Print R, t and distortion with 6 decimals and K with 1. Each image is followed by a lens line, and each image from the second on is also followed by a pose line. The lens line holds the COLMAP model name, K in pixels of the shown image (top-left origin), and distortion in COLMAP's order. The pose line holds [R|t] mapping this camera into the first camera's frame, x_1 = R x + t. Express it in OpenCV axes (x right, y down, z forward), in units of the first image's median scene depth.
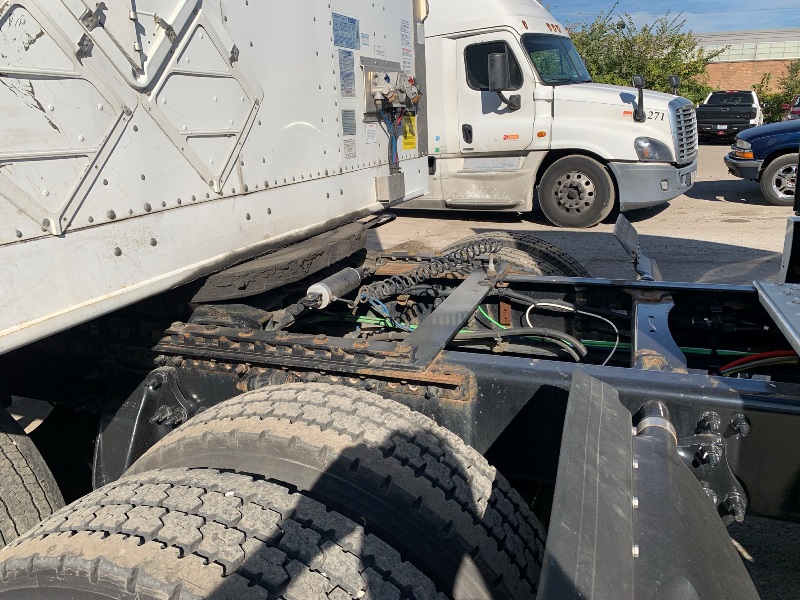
lens RADIAL K [[621.9, 0, 400.0], [0, 621.9, 300.0], [0, 0, 1]] dist [0.005926, -0.003740]
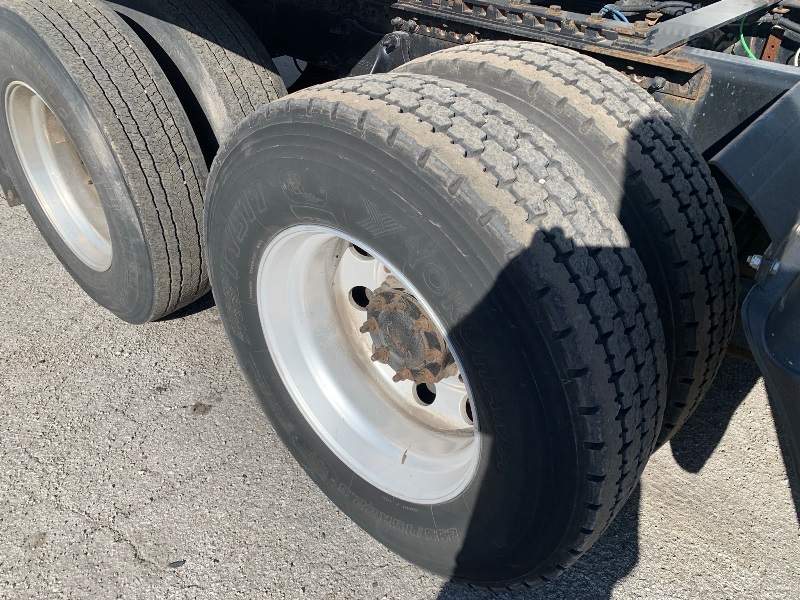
lens RADIAL K [[621.9, 0, 400.0], [0, 621.9, 300.0], [0, 0, 1]] dist [0.005926, -0.003740]
pose [[0.924836, 0.270588, -0.267320, 0.031527], [-0.155370, 0.910237, 0.383834, 0.144855], [0.347186, -0.313450, 0.883861, -0.083727]]
